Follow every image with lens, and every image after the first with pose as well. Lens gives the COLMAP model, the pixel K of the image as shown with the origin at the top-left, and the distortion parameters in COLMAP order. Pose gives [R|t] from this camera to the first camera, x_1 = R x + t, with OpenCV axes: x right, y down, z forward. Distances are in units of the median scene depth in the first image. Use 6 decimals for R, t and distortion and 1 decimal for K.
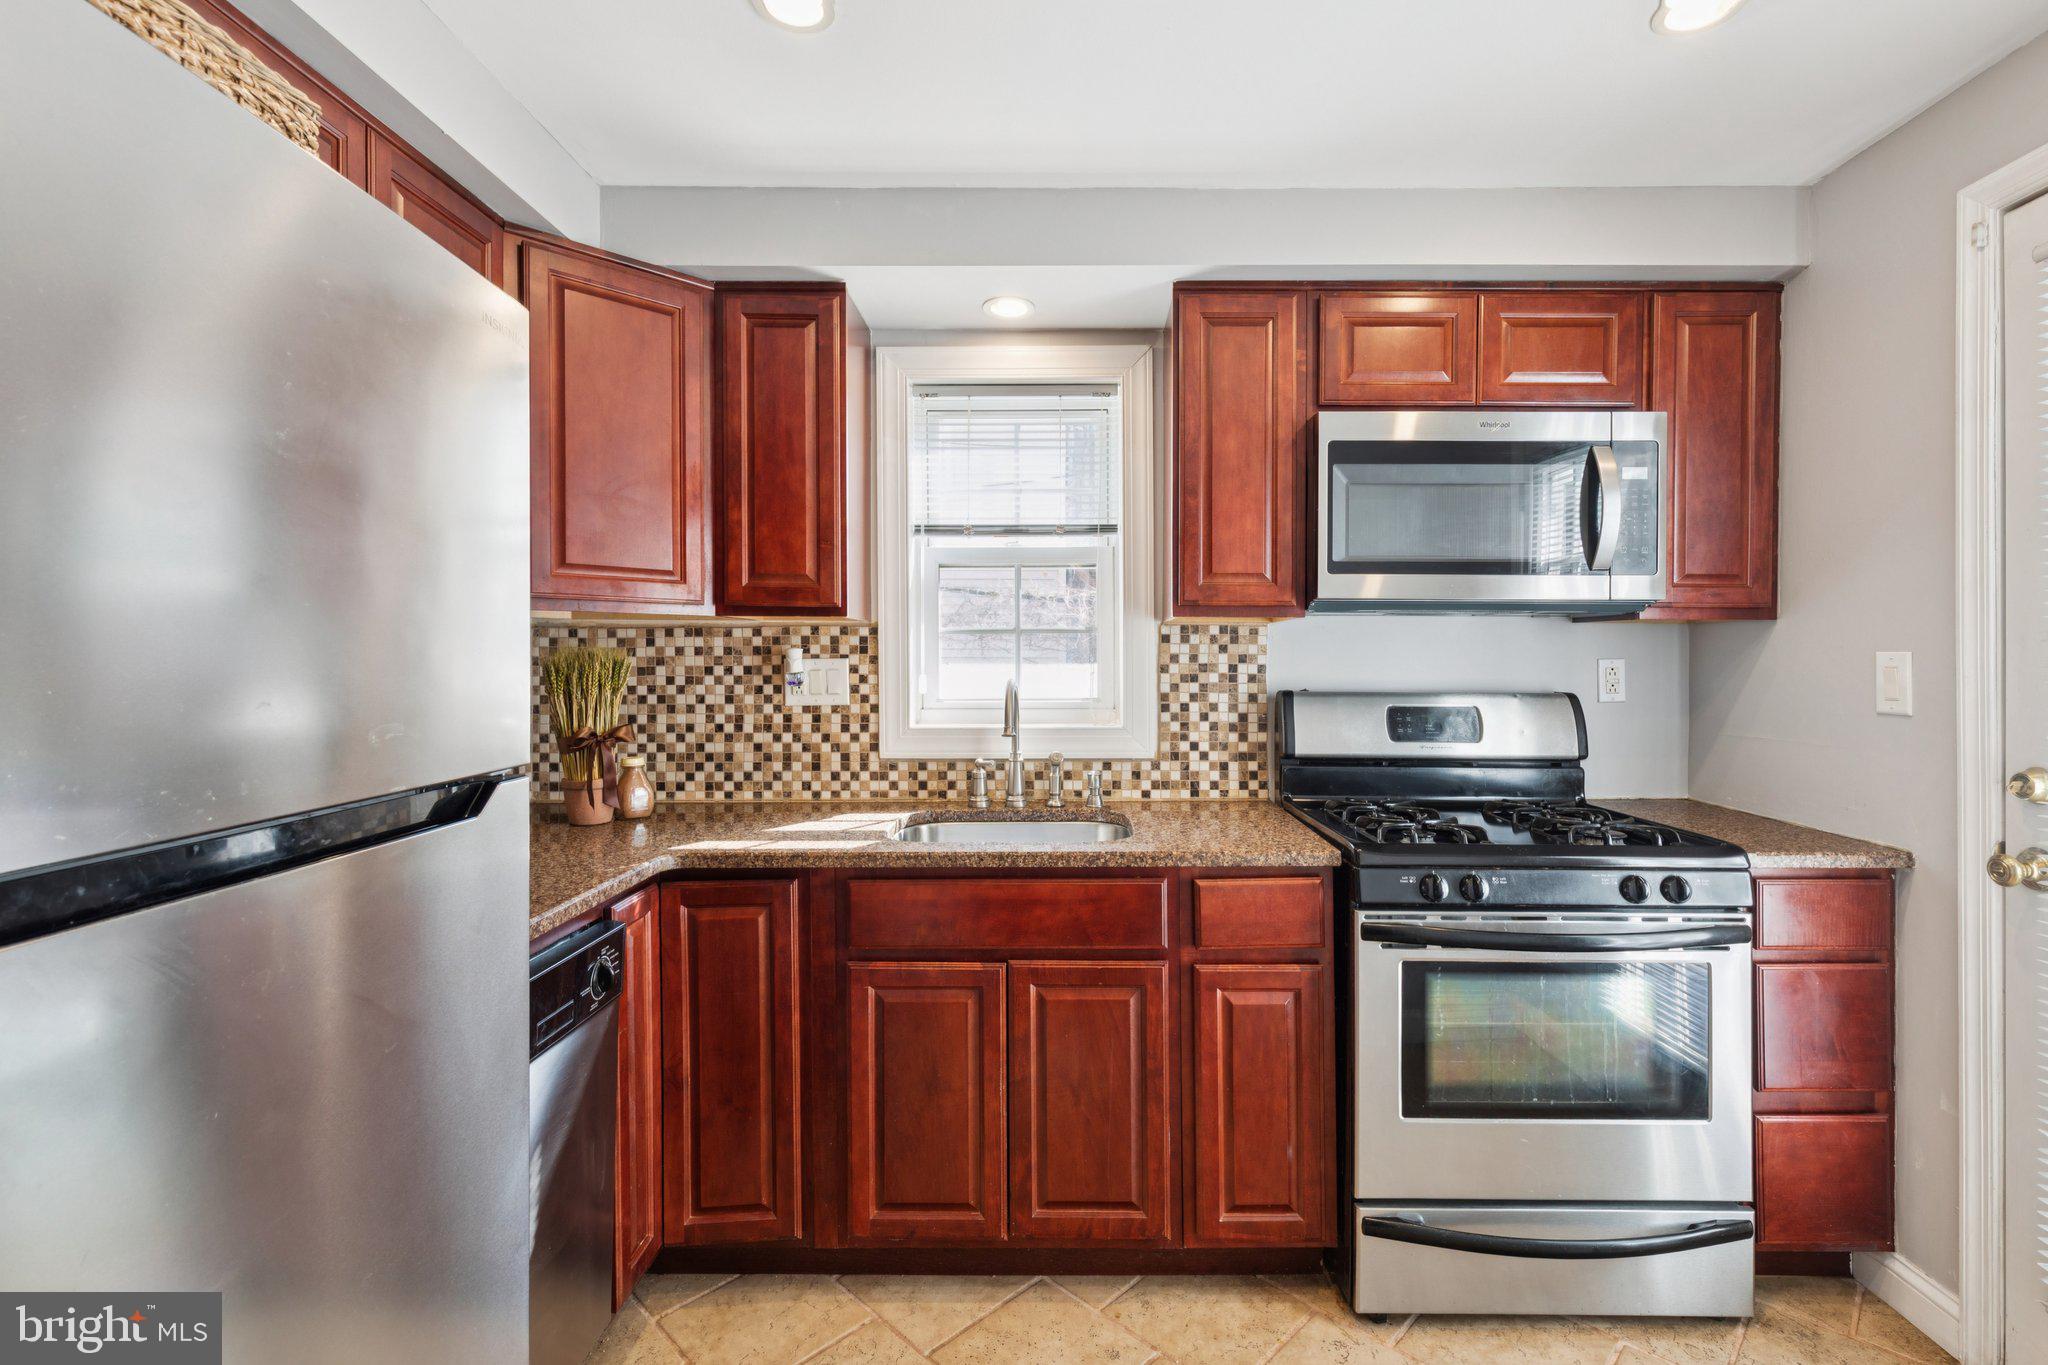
lens RADIAL K [[939.4, 0, 1036.6], [0, 939.4, 651.5], [0, 0, 1]] dist [-0.001510, -0.000440]
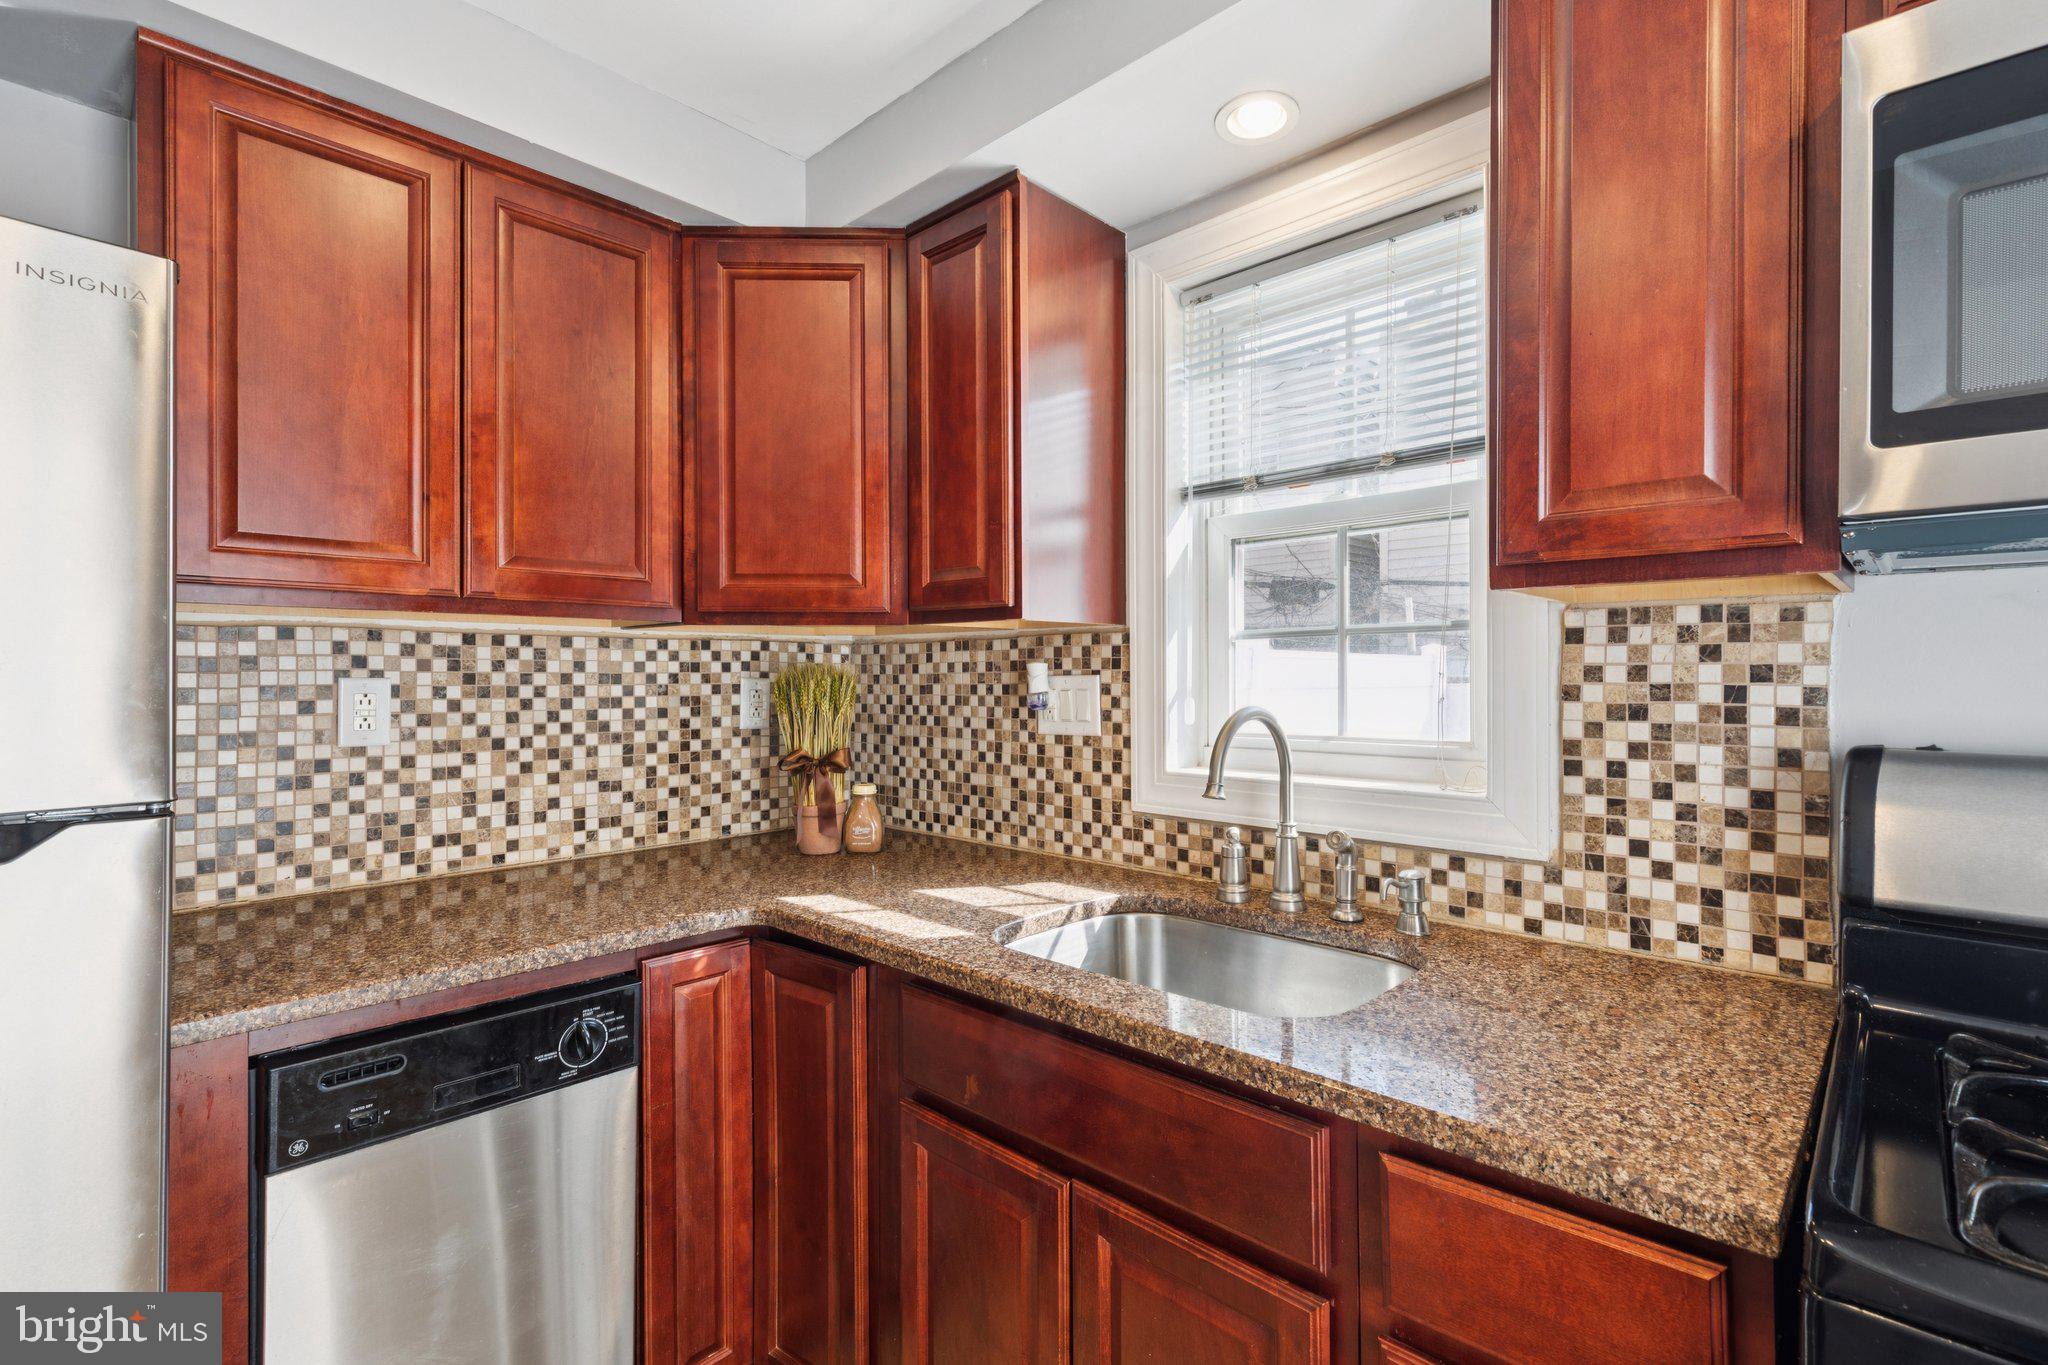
lens RADIAL K [[917.5, 0, 1020.2], [0, 917.5, 674.9], [0, 0, 1]] dist [0.003565, -0.007533]
pose [[0.732149, -0.002635, -0.681139, 0.259951], [0.005852, 0.999980, 0.002422, 0.005179], [0.681119, -0.005759, 0.732150, 0.415991]]
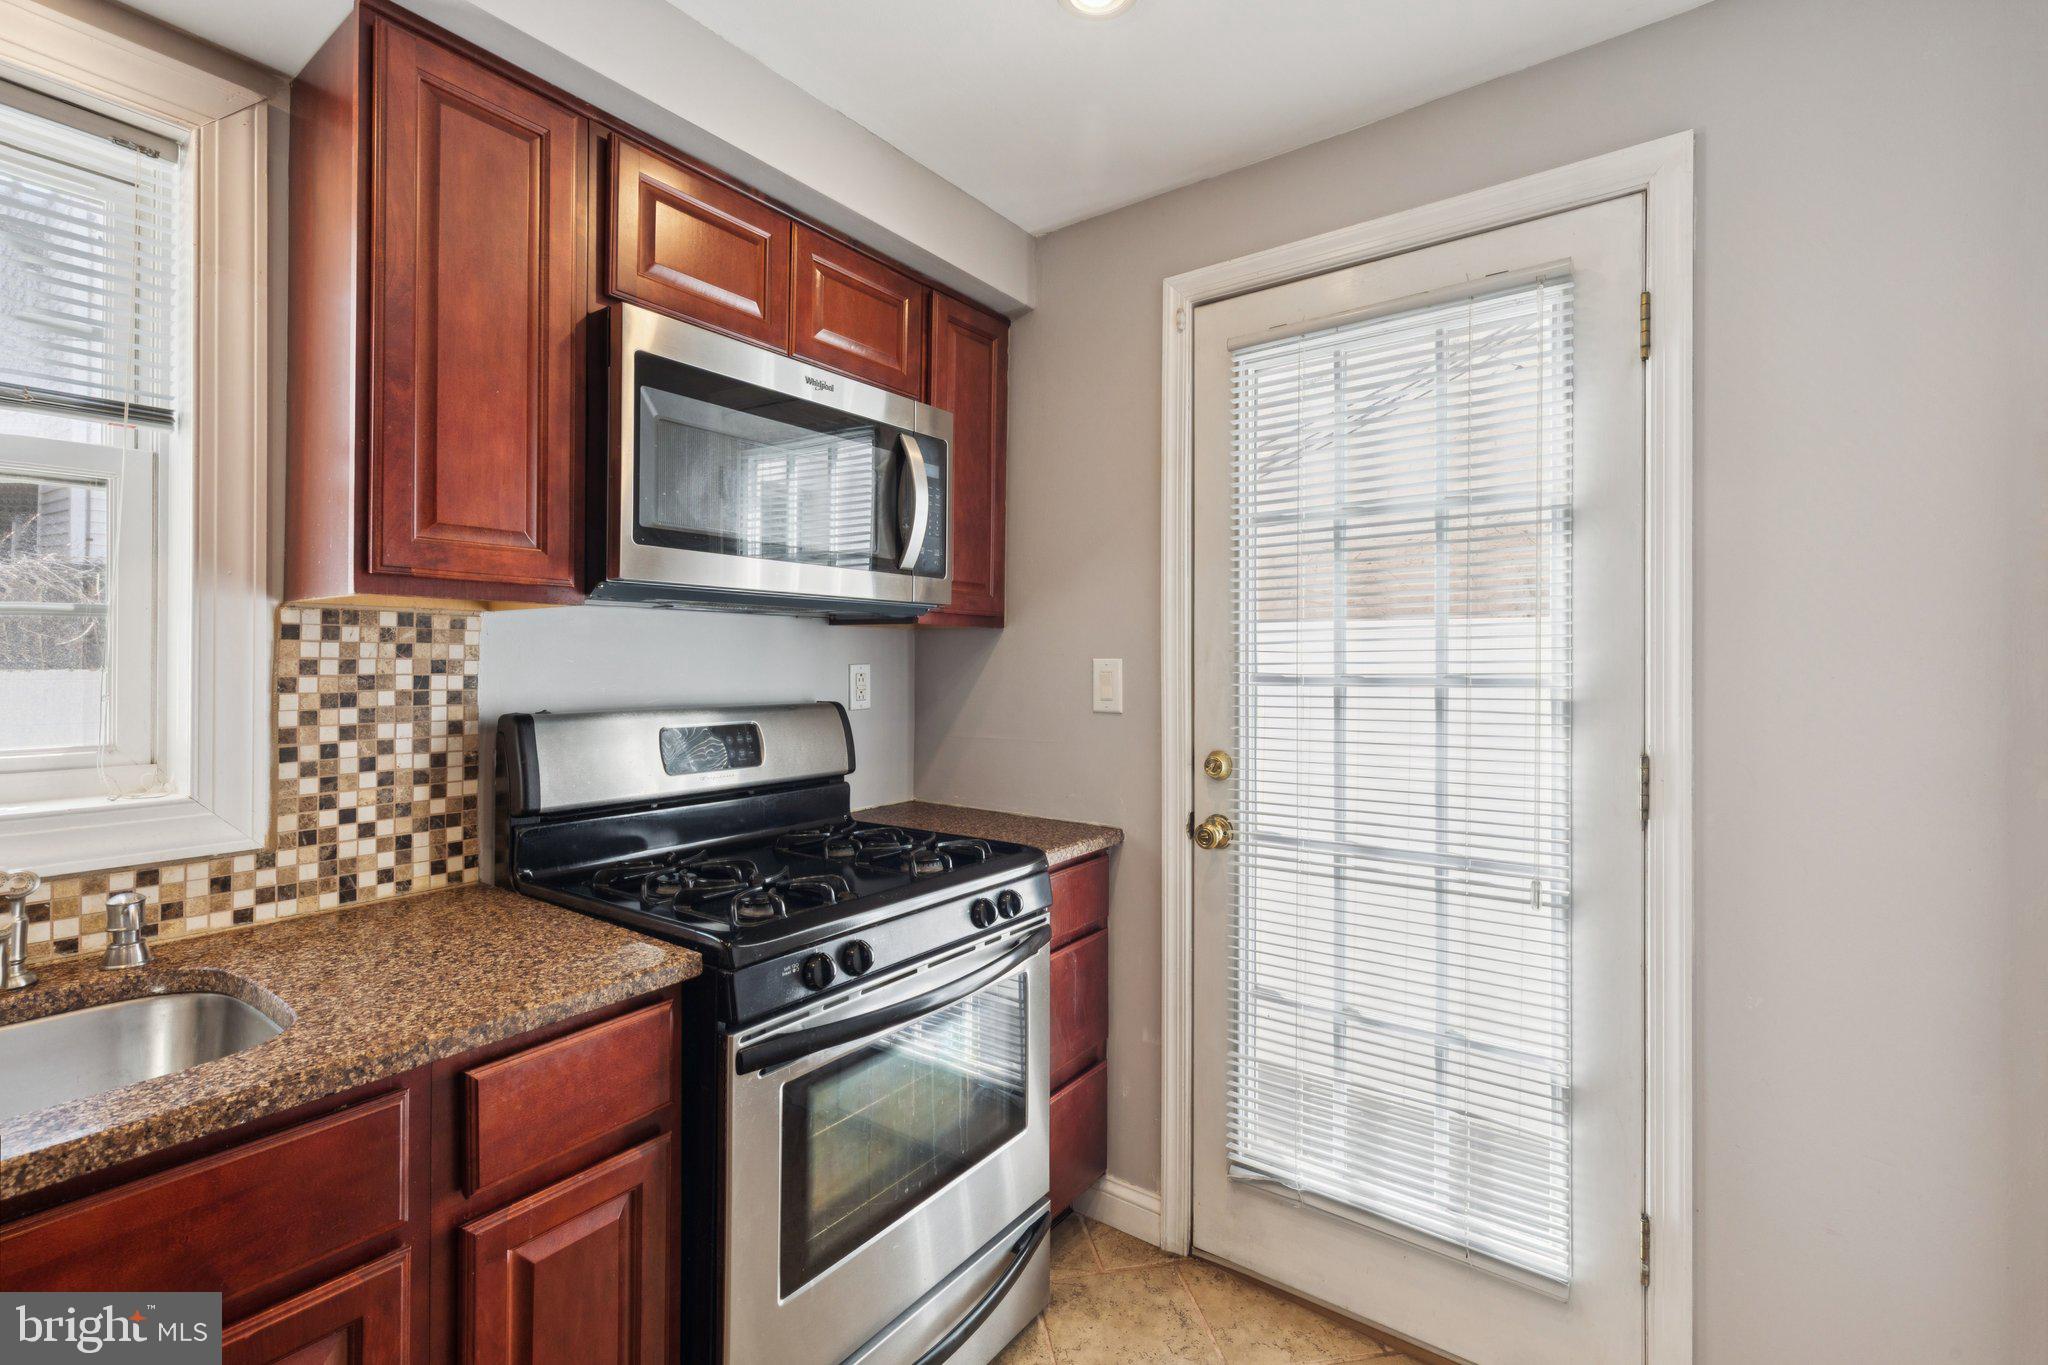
lens RADIAL K [[939.4, 0, 1036.6], [0, 939.4, 651.5], [0, 0, 1]] dist [-0.001510, -0.000440]
pose [[0.564412, 0.006829, 0.825465, -0.074413], [-0.006794, 0.999970, -0.003627, -0.002831], [-0.825465, -0.003561, 0.564442, 0.312791]]
